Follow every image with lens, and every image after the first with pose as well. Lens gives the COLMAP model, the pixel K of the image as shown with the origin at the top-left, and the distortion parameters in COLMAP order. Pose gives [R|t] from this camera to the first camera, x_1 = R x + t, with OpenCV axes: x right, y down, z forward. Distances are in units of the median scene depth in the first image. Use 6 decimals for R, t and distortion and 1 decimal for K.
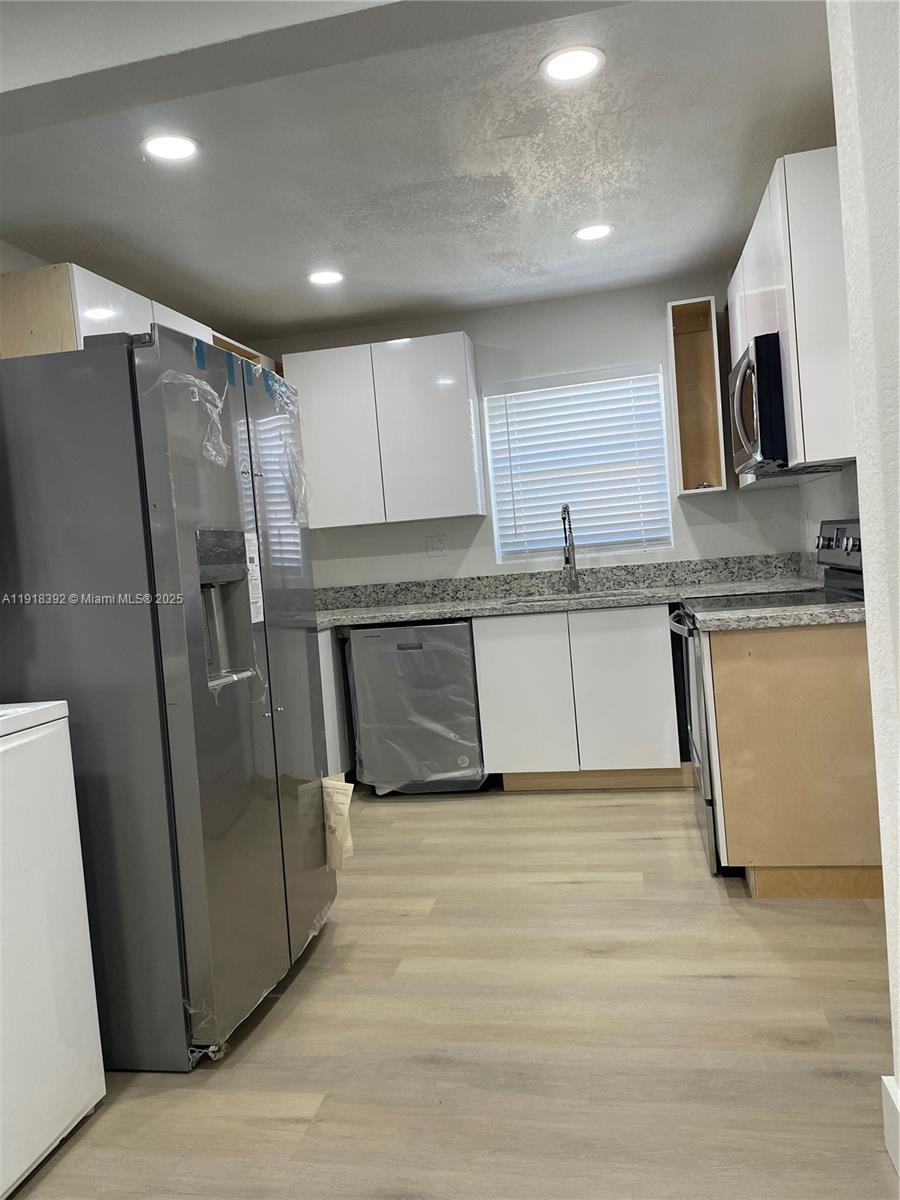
lens RADIAL K [[869.2, 0, 452.3], [0, 869.2, 603.4], [0, 0, 1]] dist [0.104270, -0.126808]
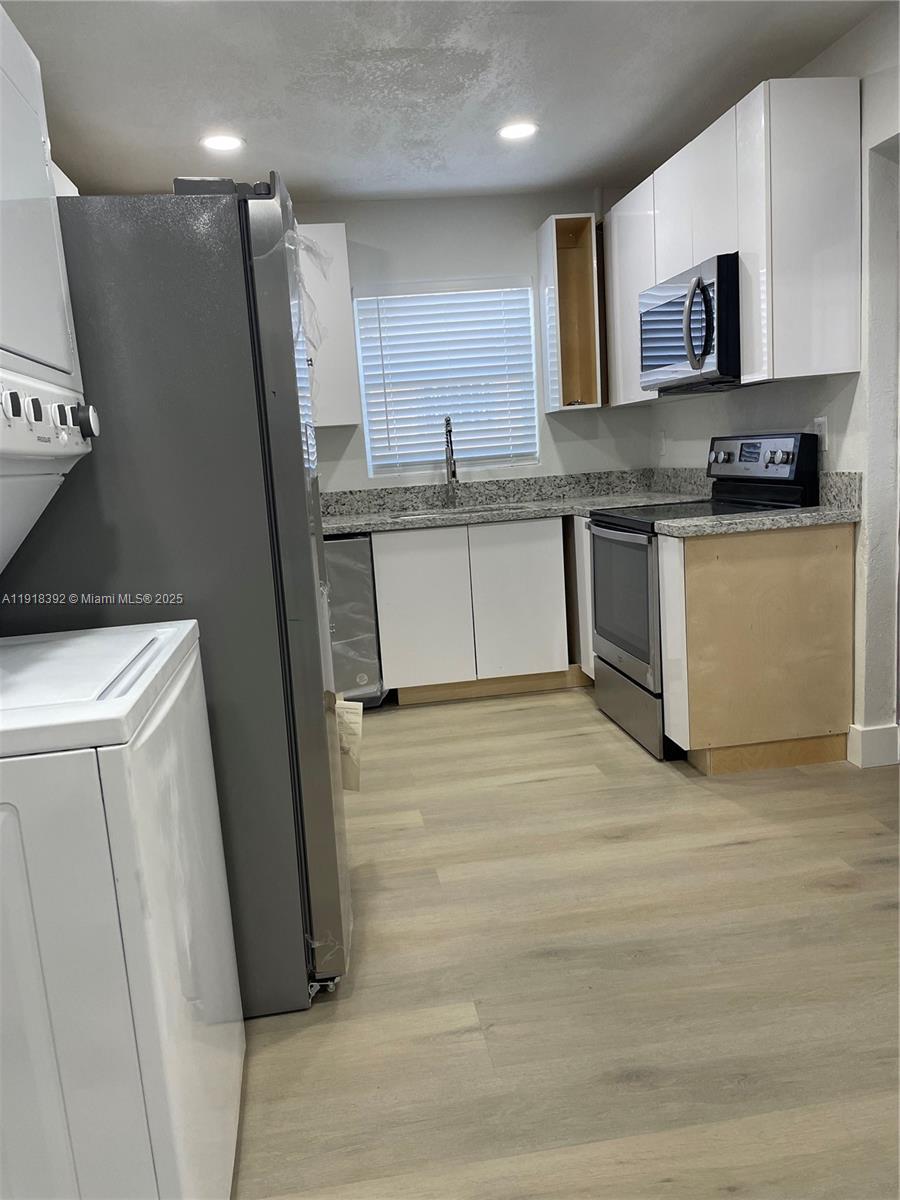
lens RADIAL K [[869.2, 0, 452.3], [0, 869.2, 603.4], [0, 0, 1]] dist [0.104270, -0.126808]
pose [[0.946541, -0.038058, 0.320331, -0.254734], [0.009485, 0.995870, 0.090289, 0.010568], [-0.322444, -0.082424, 0.942993, 0.060651]]
